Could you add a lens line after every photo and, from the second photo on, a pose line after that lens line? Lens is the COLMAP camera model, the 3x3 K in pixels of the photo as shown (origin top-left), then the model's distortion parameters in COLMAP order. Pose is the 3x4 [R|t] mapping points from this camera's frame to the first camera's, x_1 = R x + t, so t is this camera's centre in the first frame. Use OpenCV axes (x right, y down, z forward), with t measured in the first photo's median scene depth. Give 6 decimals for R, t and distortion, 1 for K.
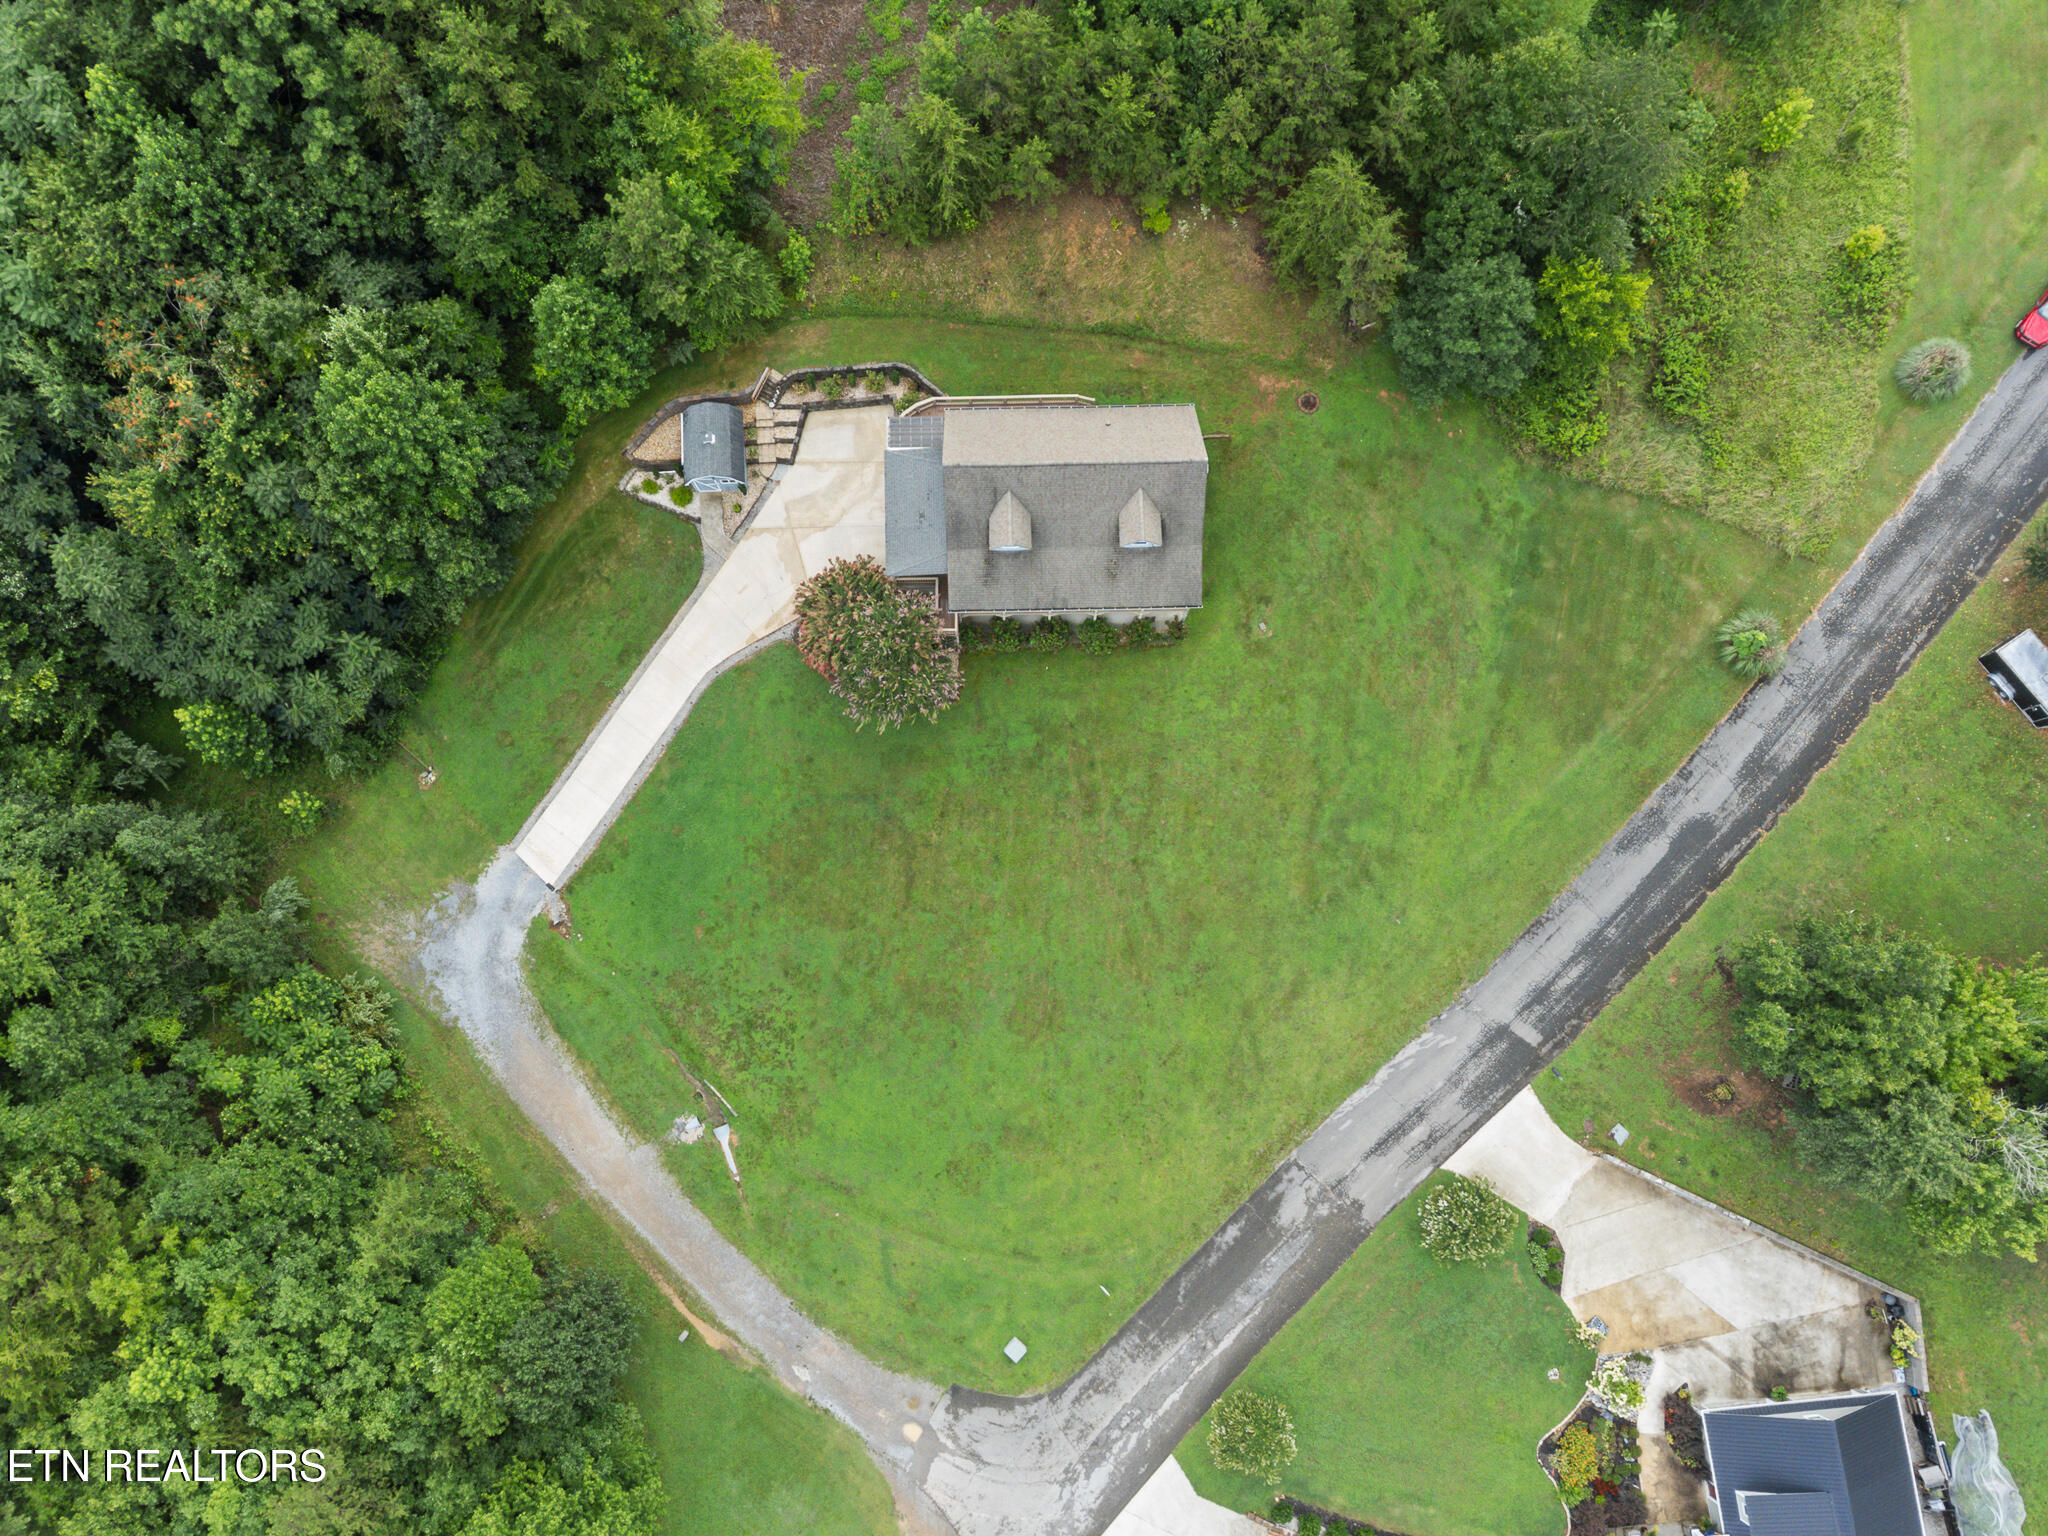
lens RADIAL K [[1544.9, 0, 1024.0], [0, 1544.9, 768.0], [0, 0, 1]] dist [0.010669, 0.004017]
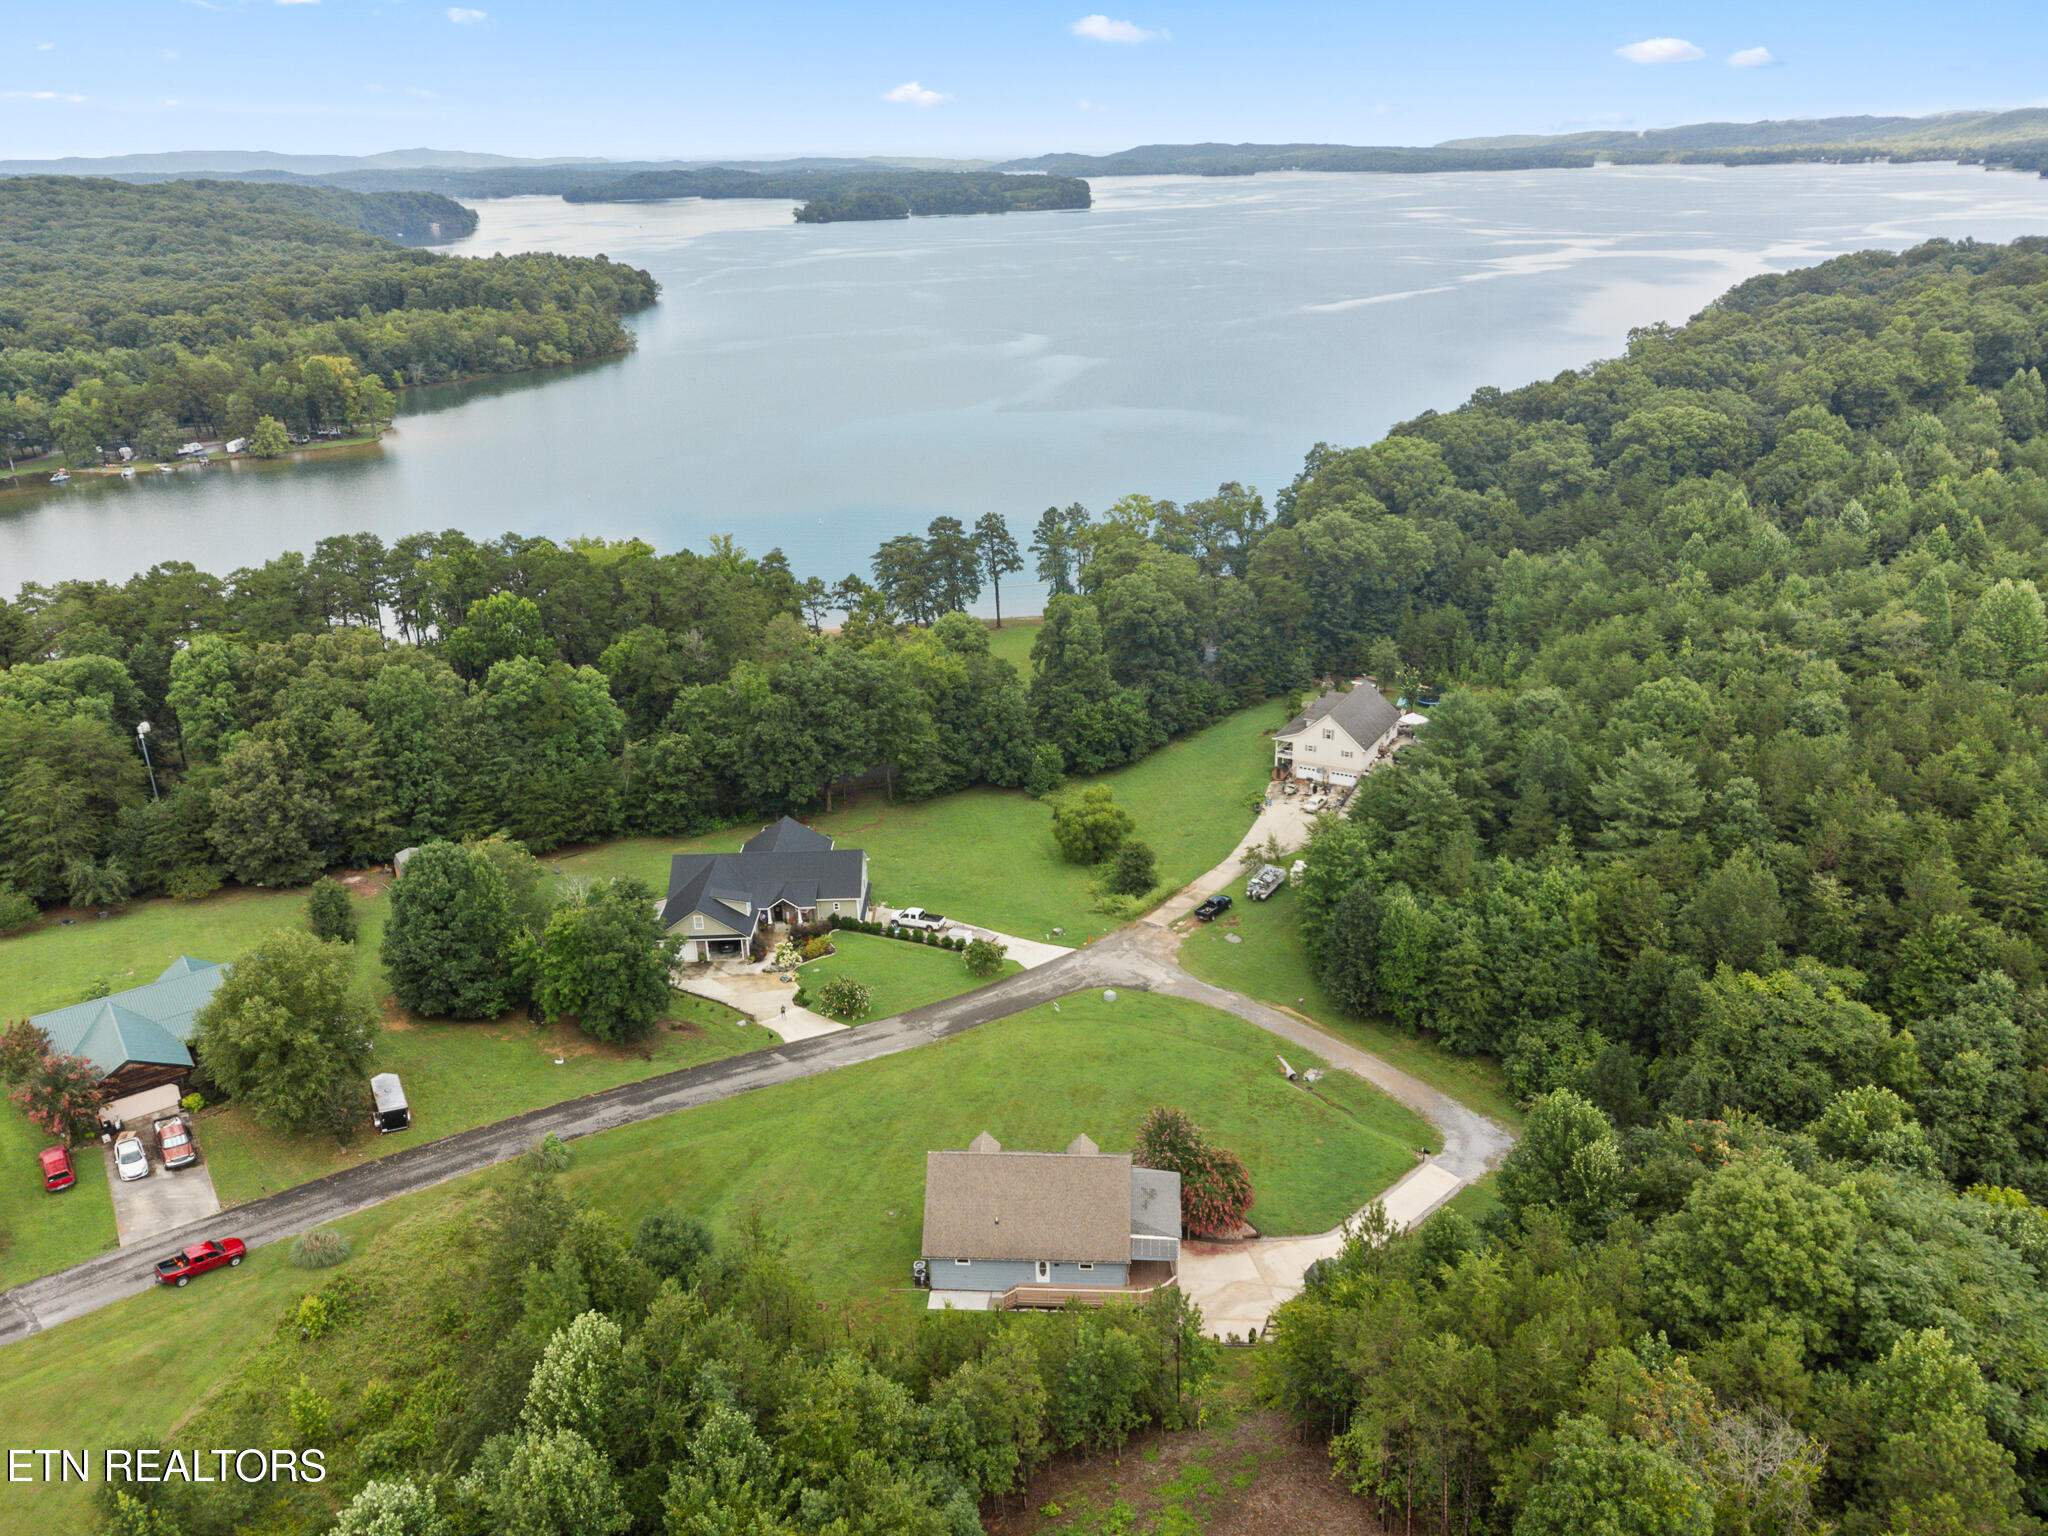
lens RADIAL K [[1544.9, 0, 1024.0], [0, 1544.9, 768.0], [0, 0, 1]] dist [0.010669, 0.004017]
pose [[-0.994615, -0.011988, 0.102944, -0.085618], [0.103088, -0.216831, 0.970751, -1.276241], [0.010684, 0.976136, 0.216899, 0.365204]]
